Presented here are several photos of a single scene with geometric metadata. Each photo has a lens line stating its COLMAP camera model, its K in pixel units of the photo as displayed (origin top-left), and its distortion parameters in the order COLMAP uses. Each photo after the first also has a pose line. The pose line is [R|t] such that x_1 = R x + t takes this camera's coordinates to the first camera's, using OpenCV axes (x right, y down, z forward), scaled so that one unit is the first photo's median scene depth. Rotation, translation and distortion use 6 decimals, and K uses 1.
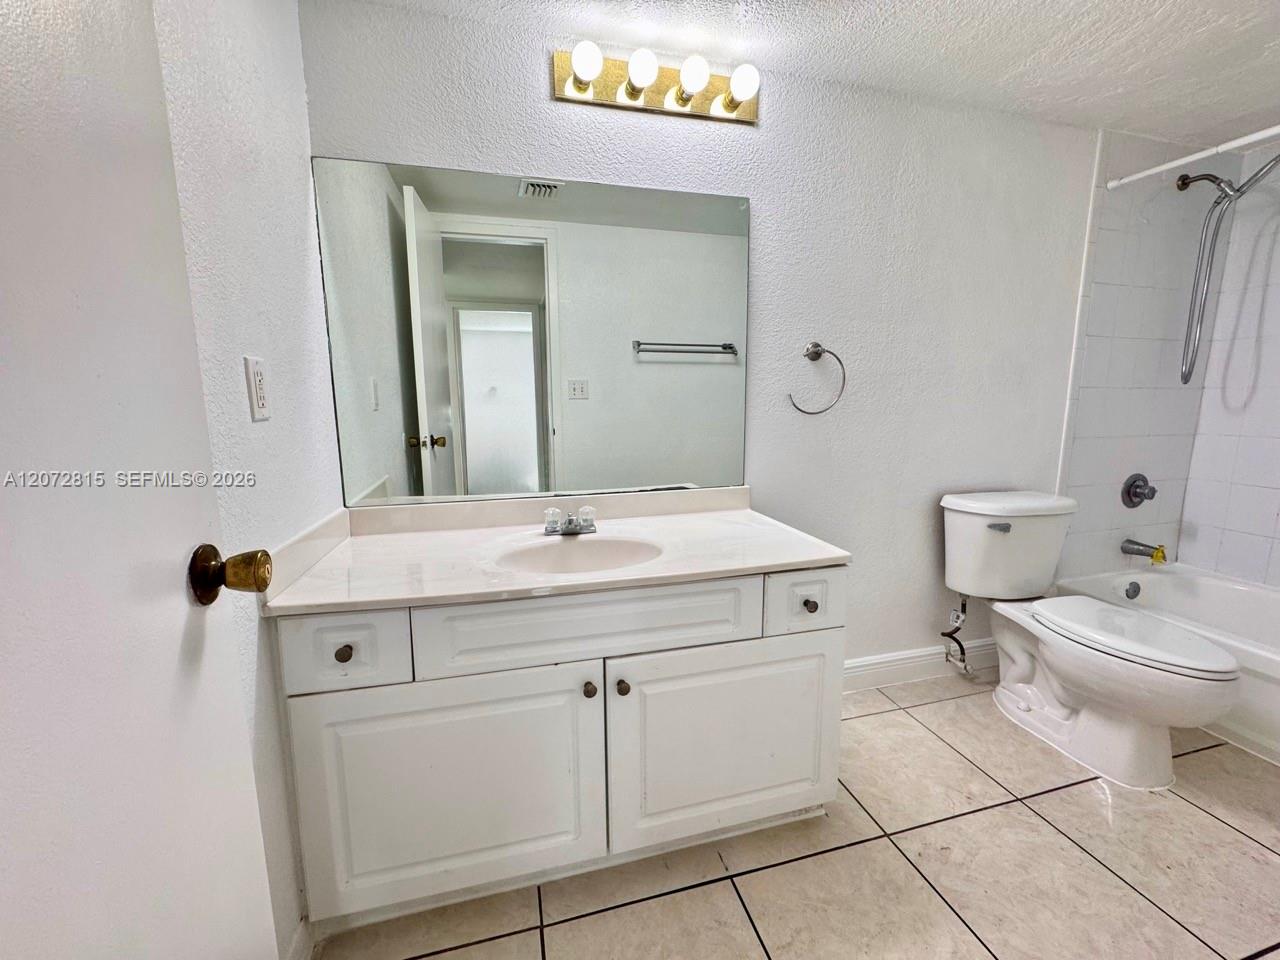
lens RADIAL K [[515.4, 0, 641.4], [0, 515.4, 482.8], [0, 0, 1]] dist [0.000071, 0.000068]
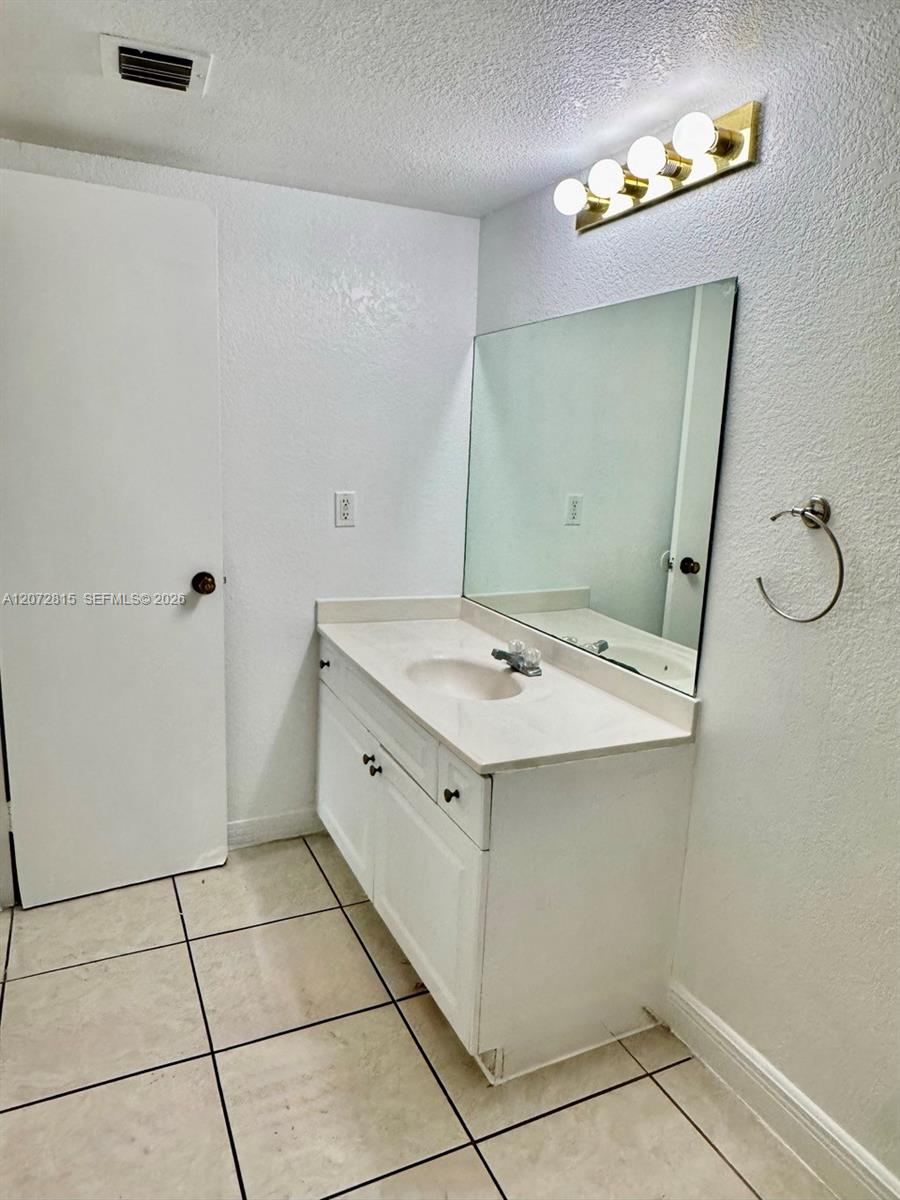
lens RADIAL K [[799.6, 0, 449.7], [0, 799.6, 598.5], [0, 0, 1]] dist [-0.000564, -0.000222]
pose [[0.168490, 0.208308, -0.963441, 1.394139], [-0.188181, 0.966236, 0.176002, -0.300334], [0.967574, 0.151647, 0.202001, 0.568846]]
